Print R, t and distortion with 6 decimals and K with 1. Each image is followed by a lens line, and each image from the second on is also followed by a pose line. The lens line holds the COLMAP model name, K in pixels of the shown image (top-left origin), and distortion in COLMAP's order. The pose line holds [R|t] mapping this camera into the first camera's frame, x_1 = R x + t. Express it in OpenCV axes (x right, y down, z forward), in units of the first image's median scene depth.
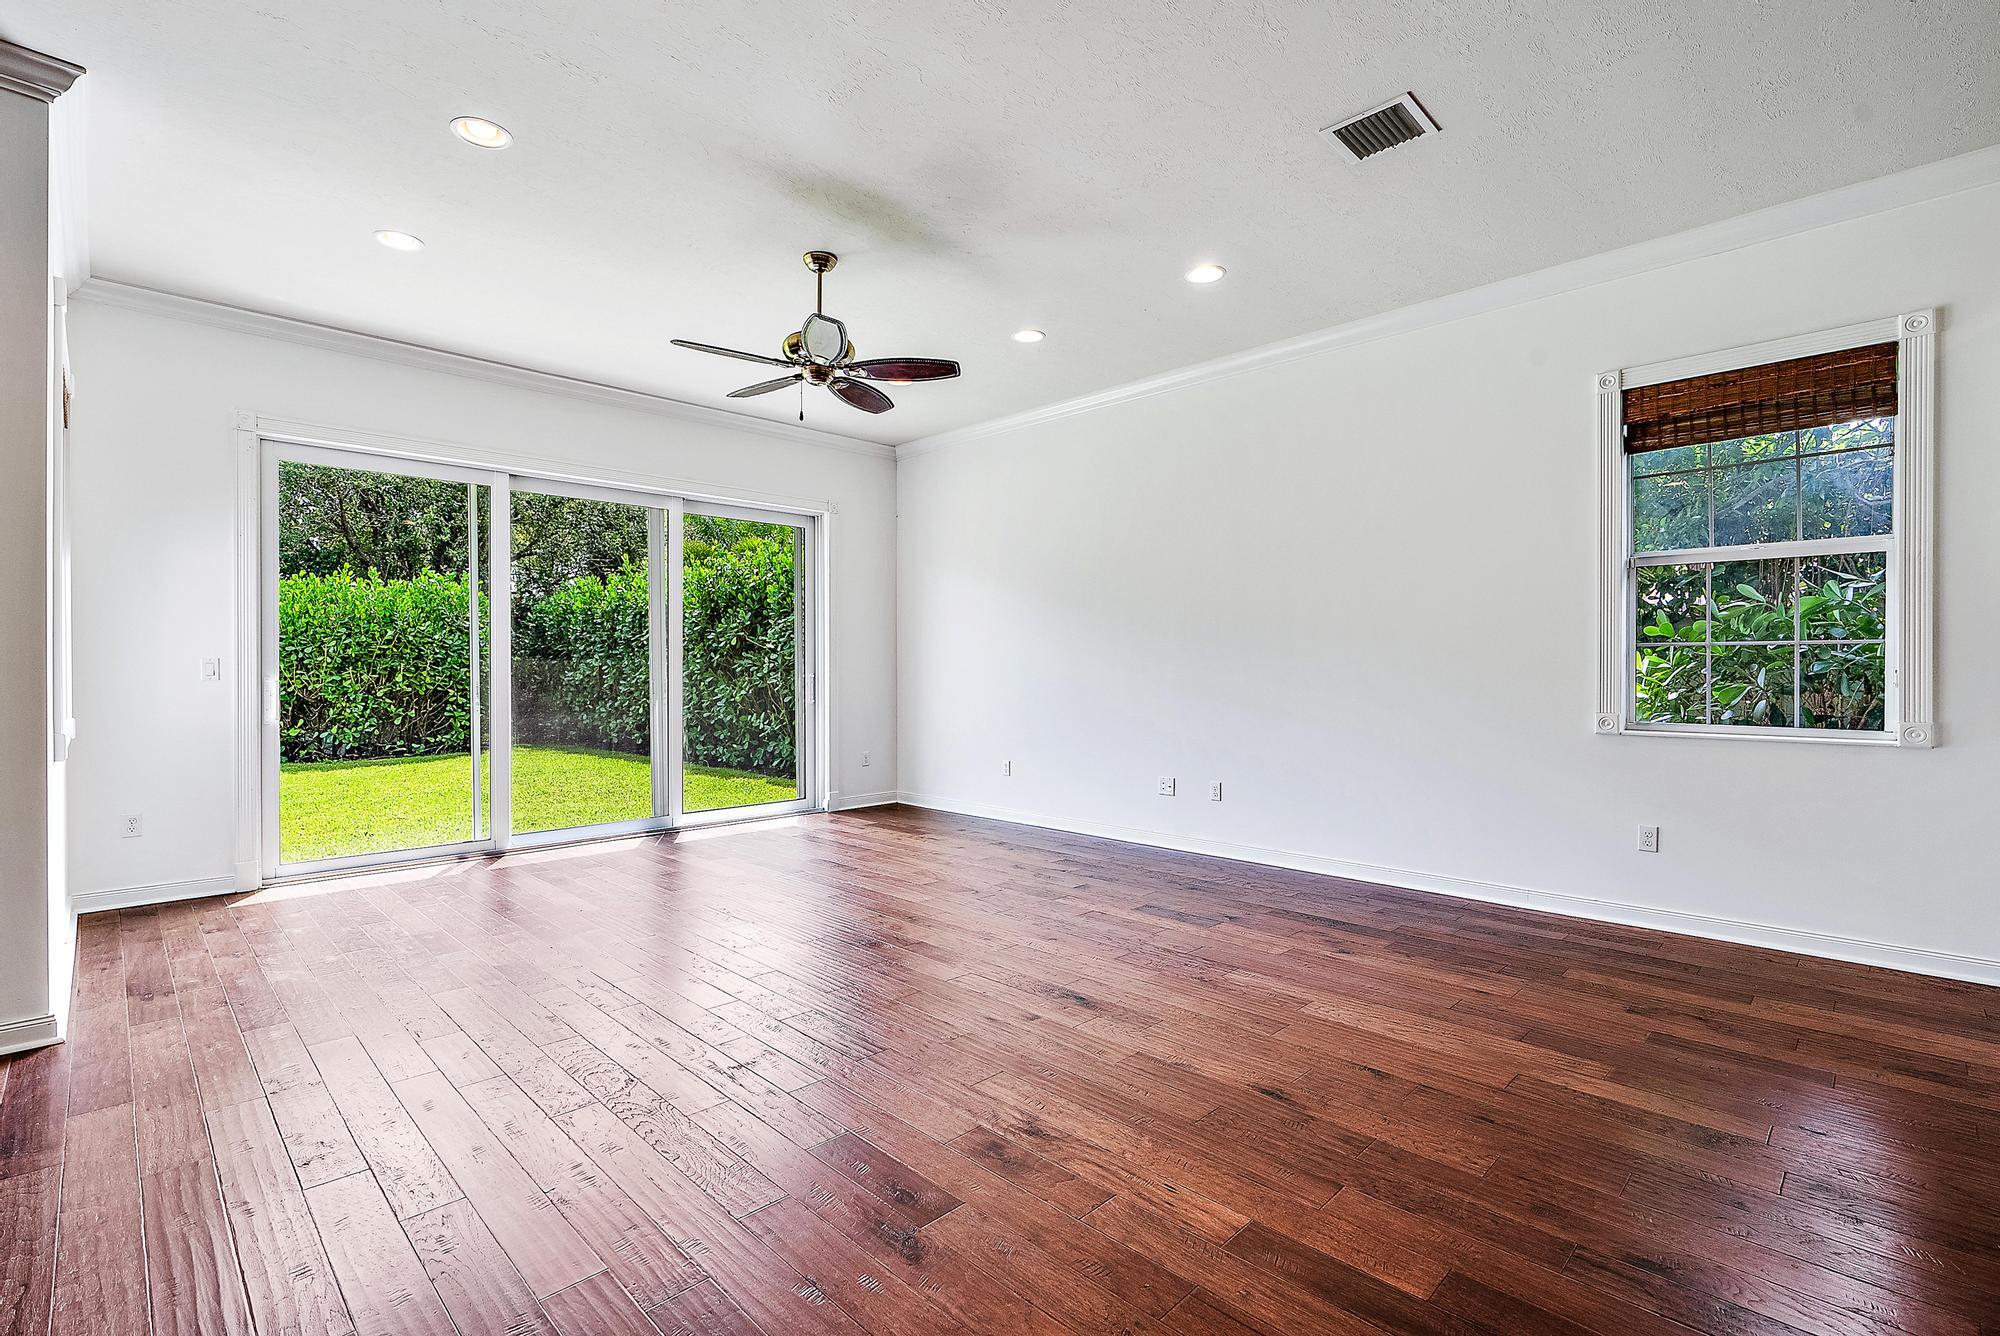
lens RADIAL K [[906.0, 0, 994.4], [0, 906.0, 670.5], [0, 0, 1]] dist [-0.003519, 0.000653]
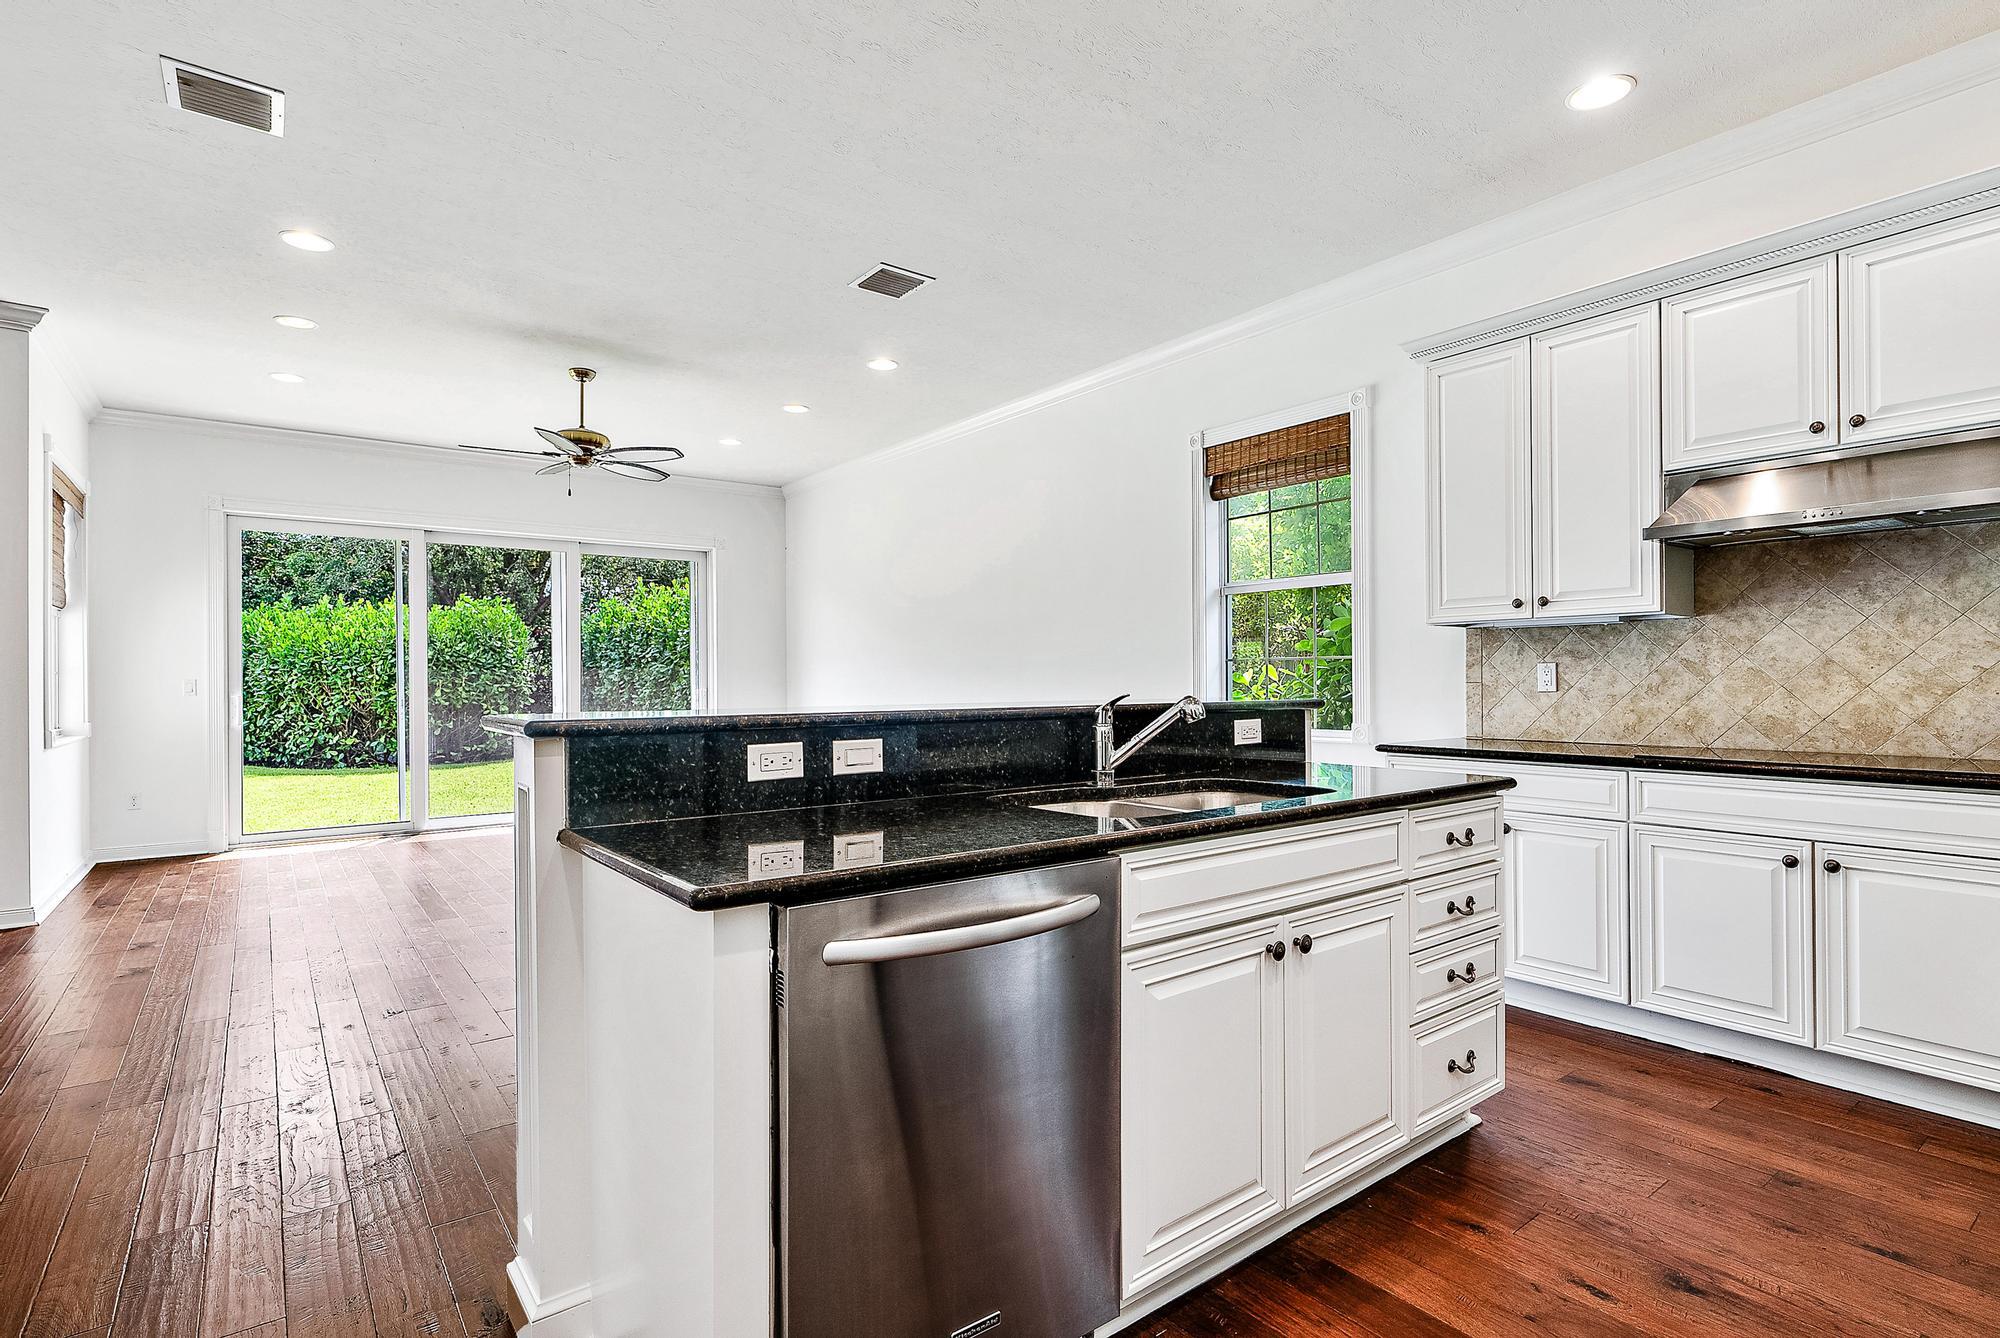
lens RADIAL K [[969.6, 0, 987.0], [0, 969.6, 673.9], [0, 0, 1]] dist [-0.000434, 0.000363]
pose [[0.990471, -0.007253, -0.137534, 0.578816], [0.005992, 0.999936, -0.009579, -0.000324], [0.137594, 0.008664, 0.990451, -0.307362]]
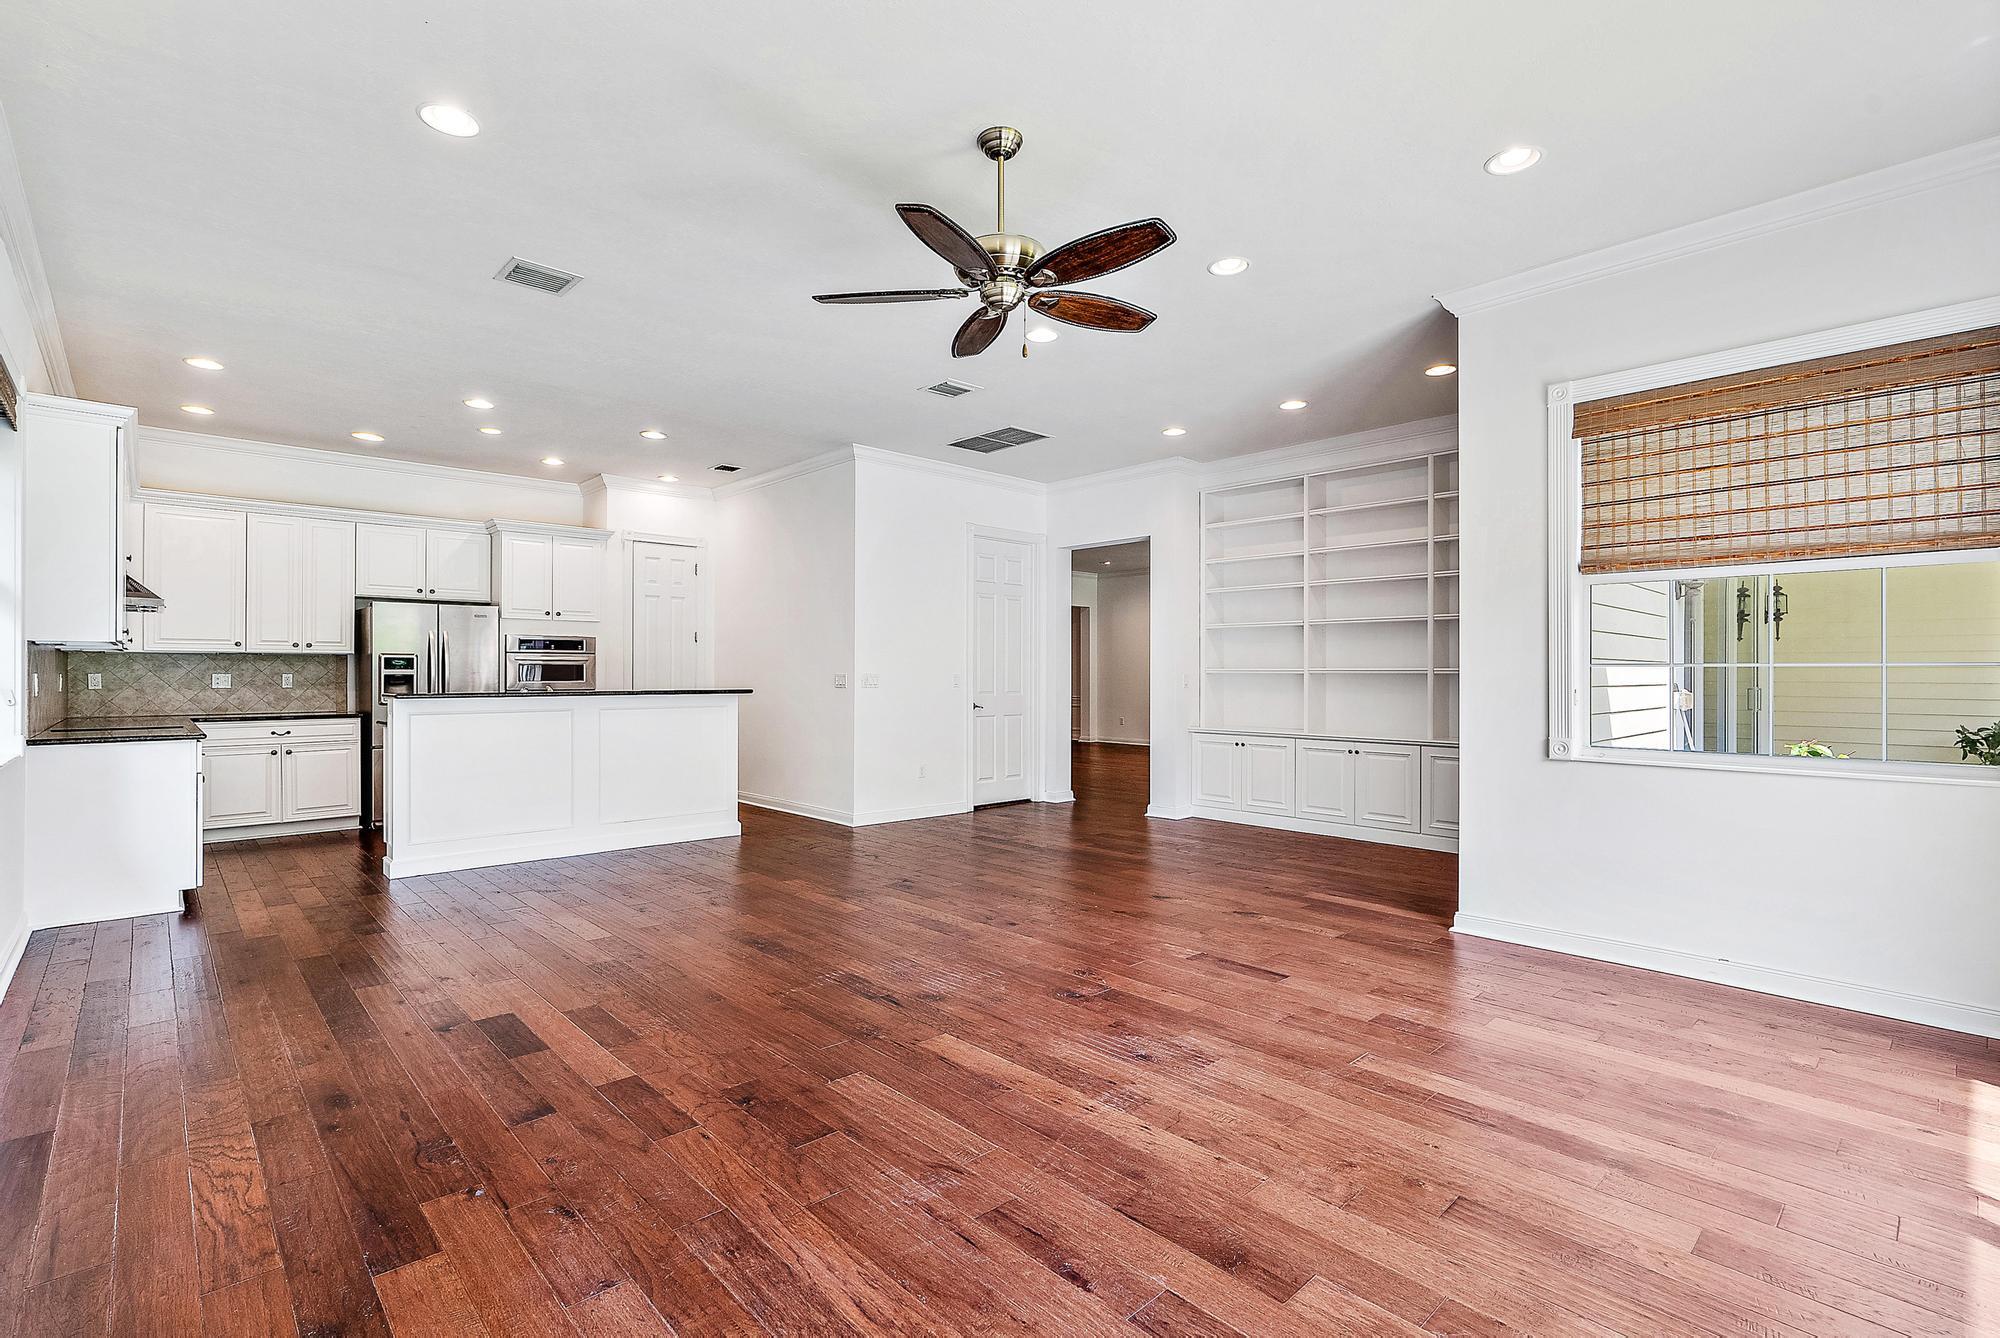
lens RADIAL K [[925.3, 0, 1000.0], [0, 925.3, 669.0], [0, 0, 1]] dist [-0.003775, 0.000360]
pose [[-0.999214, 0.000820, 0.039645, -0.236573], [0.000819, 1.000000, -0.000058, -0.021336], [-0.039645, -0.000026, -0.999214, 1.769369]]
